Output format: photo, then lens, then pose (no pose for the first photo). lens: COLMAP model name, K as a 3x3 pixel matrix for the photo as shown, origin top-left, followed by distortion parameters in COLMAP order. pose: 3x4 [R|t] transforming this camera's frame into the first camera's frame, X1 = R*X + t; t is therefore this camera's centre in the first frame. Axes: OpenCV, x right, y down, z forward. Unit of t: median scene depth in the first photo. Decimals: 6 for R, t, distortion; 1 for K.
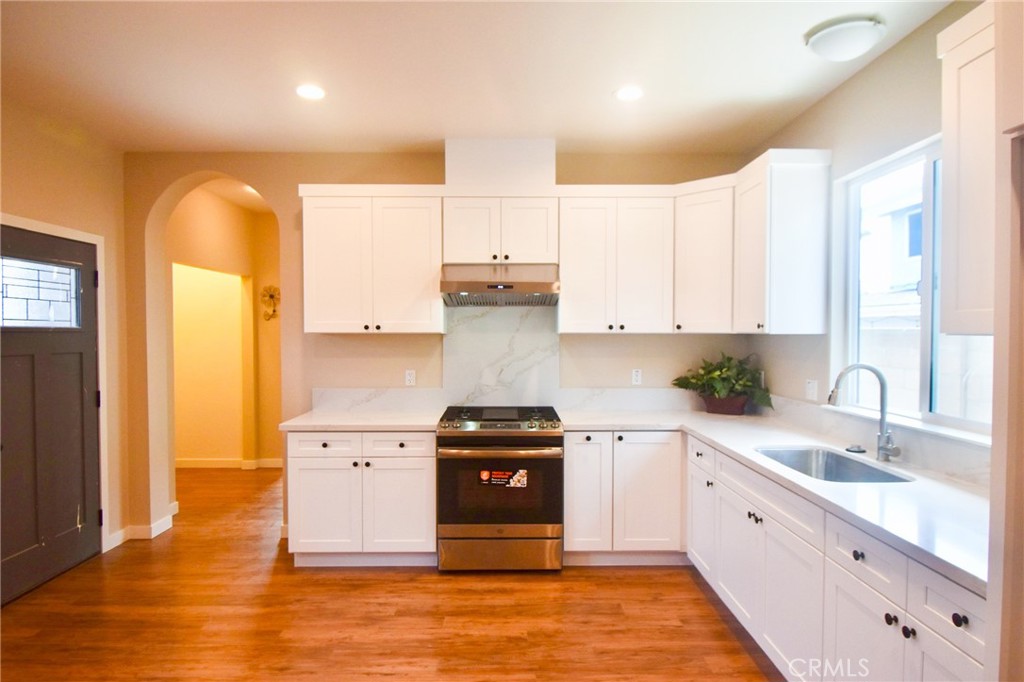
lens RADIAL K [[596.6, 0, 512.0], [0, 596.6, 341.0], [0, 0, 1]] dist [0.014177, -0.000274]
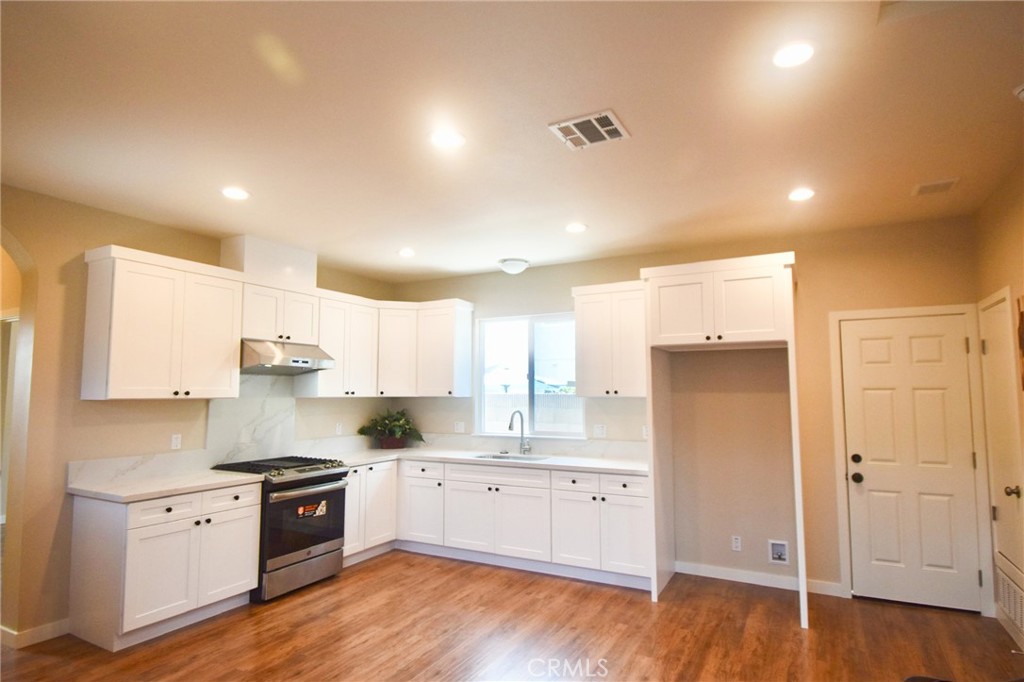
lens RADIAL K [[553.6, 0, 512.0], [0, 553.6, 341.0], [0, 0, 1]] dist [-0.001767, -0.001704]
pose [[0.484489, 0.081691, 0.870975, -0.862337], [0.016701, 0.994585, -0.102575, -0.005013], [-0.874638, 0.064243, 0.480501, 0.019616]]
